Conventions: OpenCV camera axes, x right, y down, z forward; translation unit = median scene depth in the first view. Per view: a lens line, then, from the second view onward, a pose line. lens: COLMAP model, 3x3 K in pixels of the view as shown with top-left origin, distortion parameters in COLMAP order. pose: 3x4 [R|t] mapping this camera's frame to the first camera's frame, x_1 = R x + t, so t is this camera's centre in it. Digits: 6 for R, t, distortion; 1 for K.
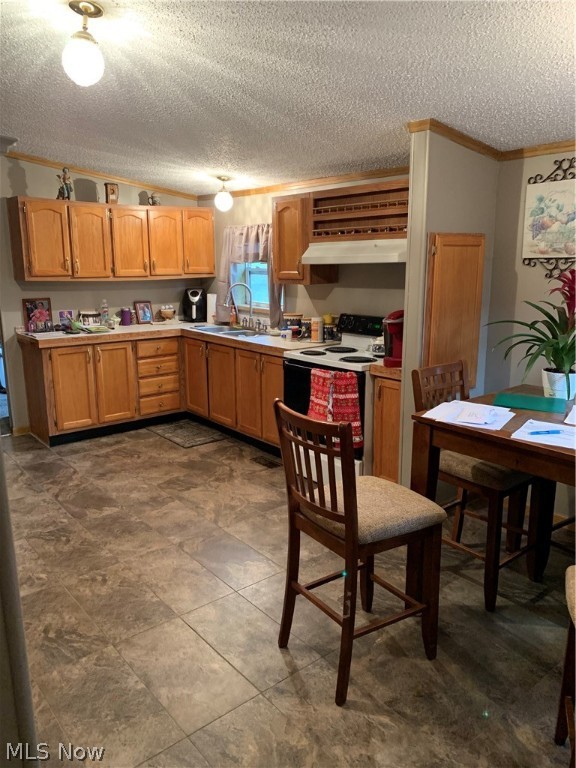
lens RADIAL K [[584.5, 0, 287.4], [0, 584.5, 382.8], [0, 0, 1]] dist [0.059359, -0.034697]
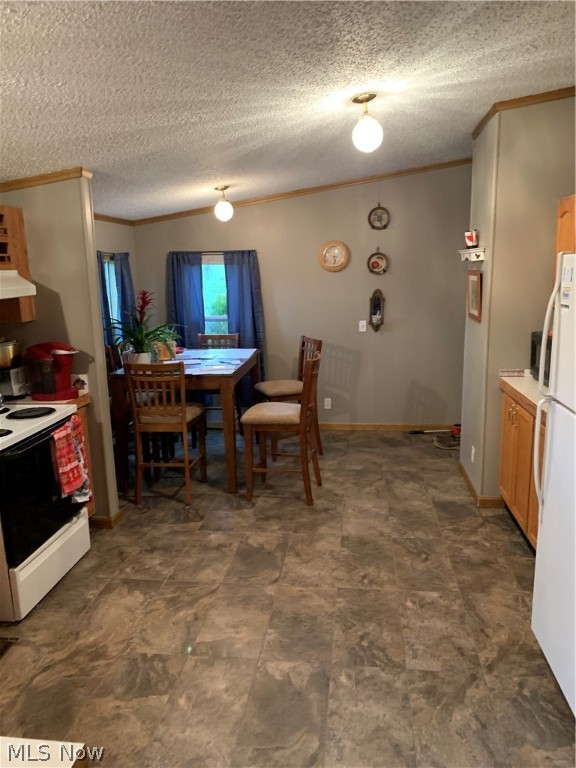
lens RADIAL K [[584.5, 0, 286.5], [0, 584.5, 385.0], [0, 0, 1]] dist [0.059359, -0.034697]
pose [[-0.683738, -0.108452, 0.721624, -0.826202], [0.195719, 0.925408, 0.324522, -0.315785], [-0.702991, 0.363124, -0.611510, 1.418337]]
